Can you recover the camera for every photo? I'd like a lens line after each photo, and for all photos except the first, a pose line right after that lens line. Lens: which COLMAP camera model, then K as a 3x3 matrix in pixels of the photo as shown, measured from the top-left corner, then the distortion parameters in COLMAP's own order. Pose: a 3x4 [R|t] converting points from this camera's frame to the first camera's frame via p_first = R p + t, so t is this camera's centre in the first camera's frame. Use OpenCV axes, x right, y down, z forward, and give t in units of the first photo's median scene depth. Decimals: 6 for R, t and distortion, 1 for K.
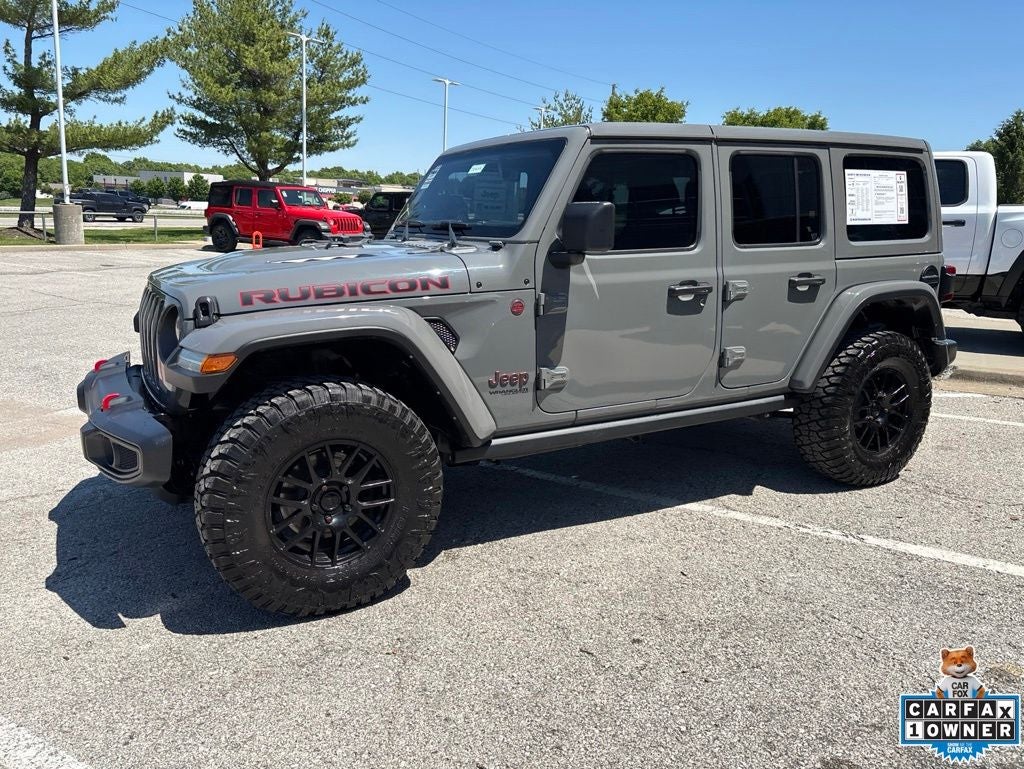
lens RADIAL K [[787.6, 0, 512.0], [0, 787.6, 384.5], [0, 0, 1]] dist [0.049043, -0.054722]
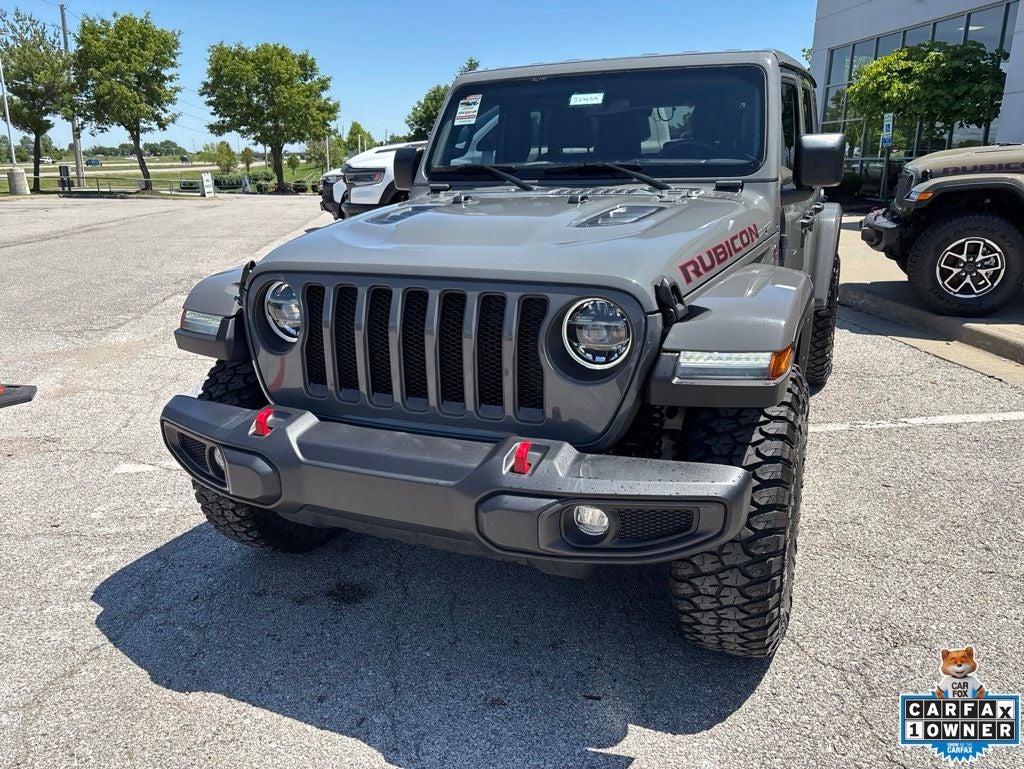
lens RADIAL K [[798.7, 0, 514.5], [0, 798.7, 391.5], [0, 0, 1]] dist [-0.003867, 0.000954]
pose [[0.794890, -0.200175, 0.572783, -0.633871], [0.156712, 0.979714, 0.124909, -0.082933], [-0.586167, -0.009527, 0.810134, 0.341528]]
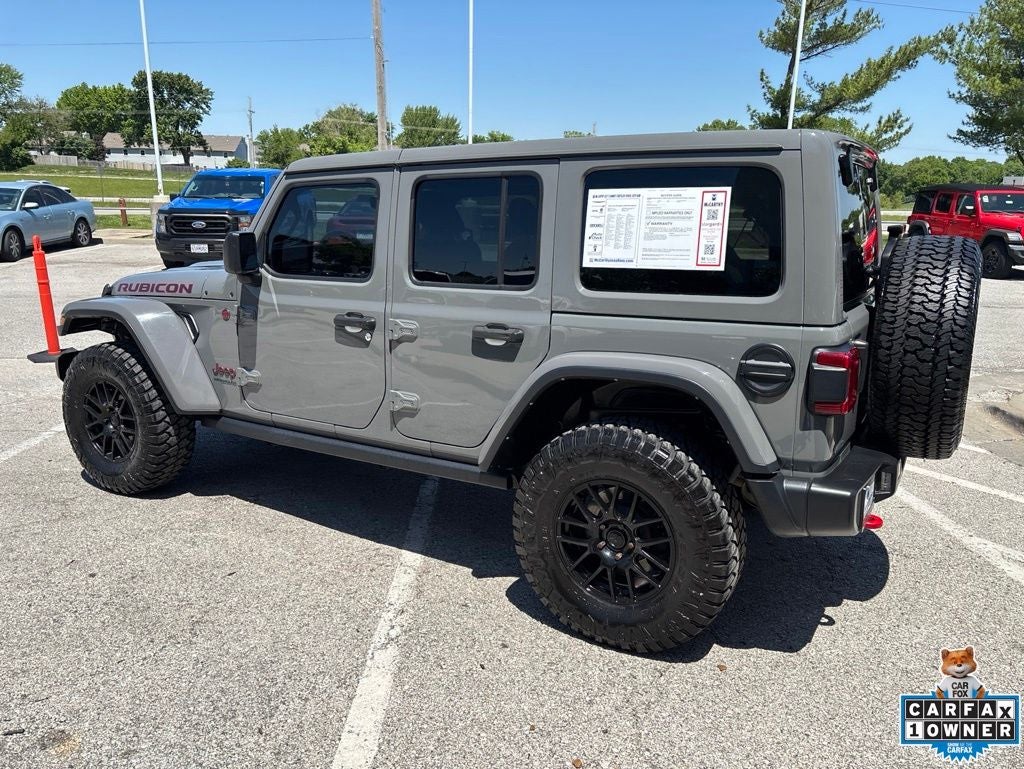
lens RADIAL K [[795.2, 0, 495.5], [0, 795.2, 374.4], [0, 0, 1]] dist [0.052363, -0.048701]
pose [[0.485616, 0.173007, -0.856881, 1.036645], [-0.187753, 0.977987, 0.091055, -0.159322], [0.853771, 0.116664, 0.507409, 0.588401]]
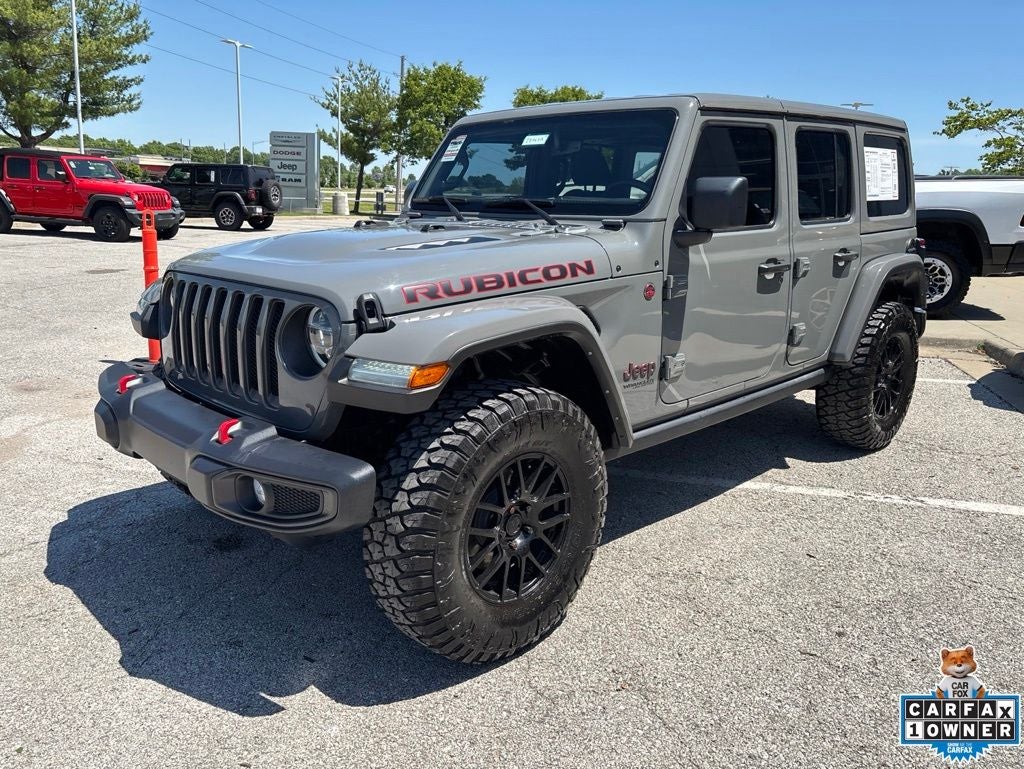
lens RADIAL K [[787.6, 0, 512.0], [0, 787.6, 384.5], [0, 0, 1]] dist [0.049043, -0.054722]
pose [[0.961859, -0.064144, 0.265919, -0.319116], [0.056199, 0.997719, 0.037390, -0.026964], [-0.267711, -0.021019, 0.963270, 0.121335]]
